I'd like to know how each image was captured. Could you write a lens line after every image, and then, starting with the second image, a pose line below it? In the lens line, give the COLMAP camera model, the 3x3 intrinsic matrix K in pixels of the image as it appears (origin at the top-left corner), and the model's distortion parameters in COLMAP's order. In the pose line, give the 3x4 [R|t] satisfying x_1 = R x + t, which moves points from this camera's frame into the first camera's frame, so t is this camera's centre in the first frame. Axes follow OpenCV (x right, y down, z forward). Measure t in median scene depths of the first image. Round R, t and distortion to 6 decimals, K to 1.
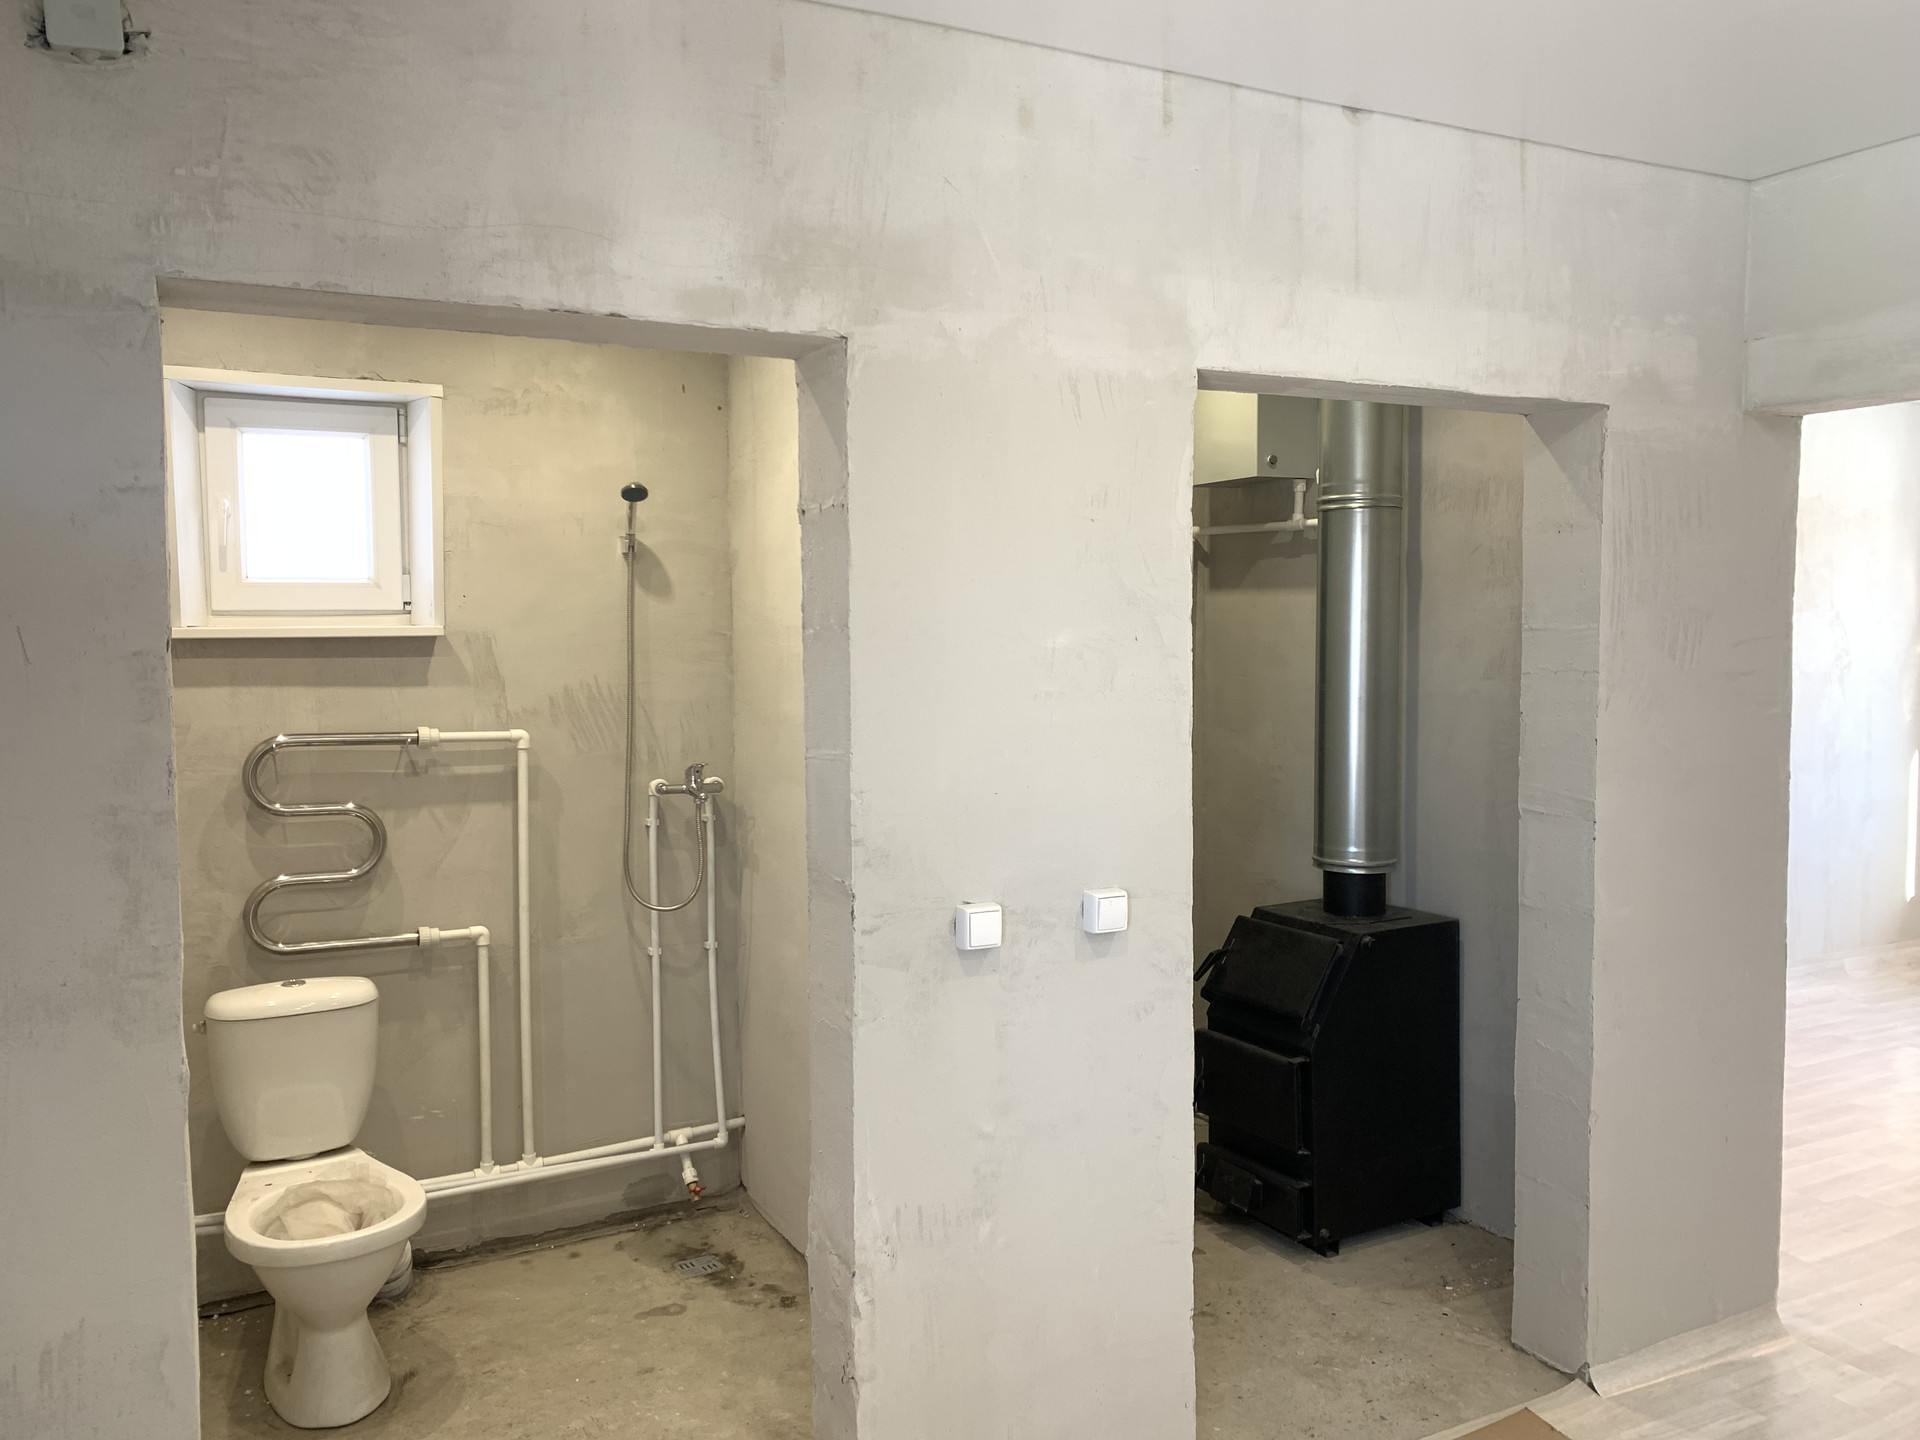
lens RADIAL K [[1473.1, 0, 902.8], [0, 1473.1, 701.4], [0, 0, 1]] dist [0.018424, 0.008838]
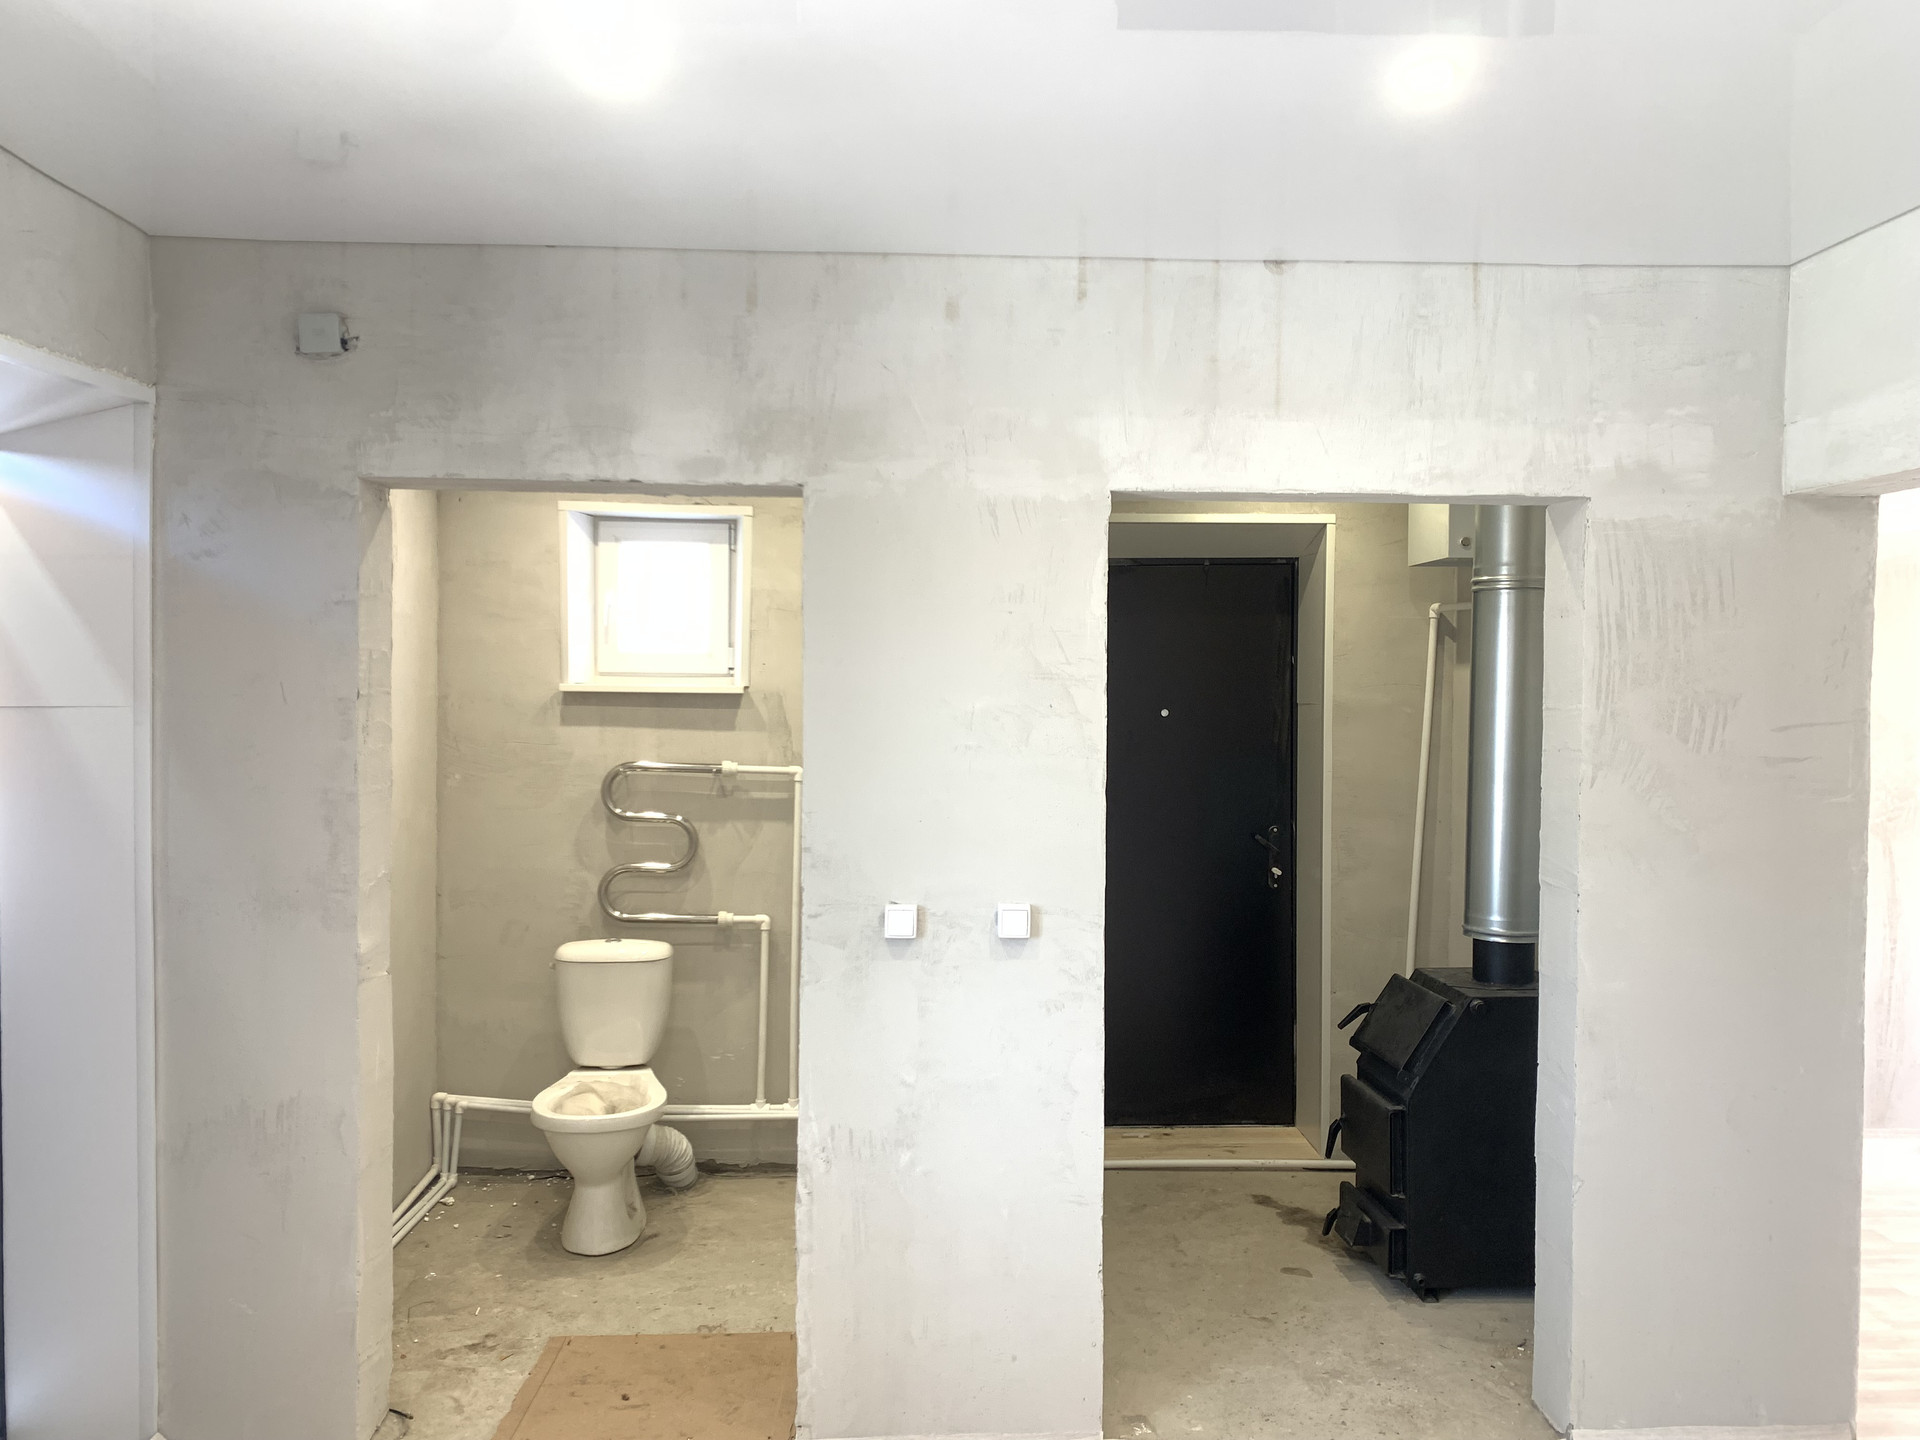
lens RADIAL K [[1480.5, 0, 946.1], [0, 1480.5, 708.8], [0, 0, 1]] dist [0.077763, -0.103971]
pose [[0.901362, 0.025895, -0.432291, 0.512443], [-0.041369, 0.998794, -0.026428, -0.002950], [0.431085, 0.041705, 0.901347, -0.145495]]
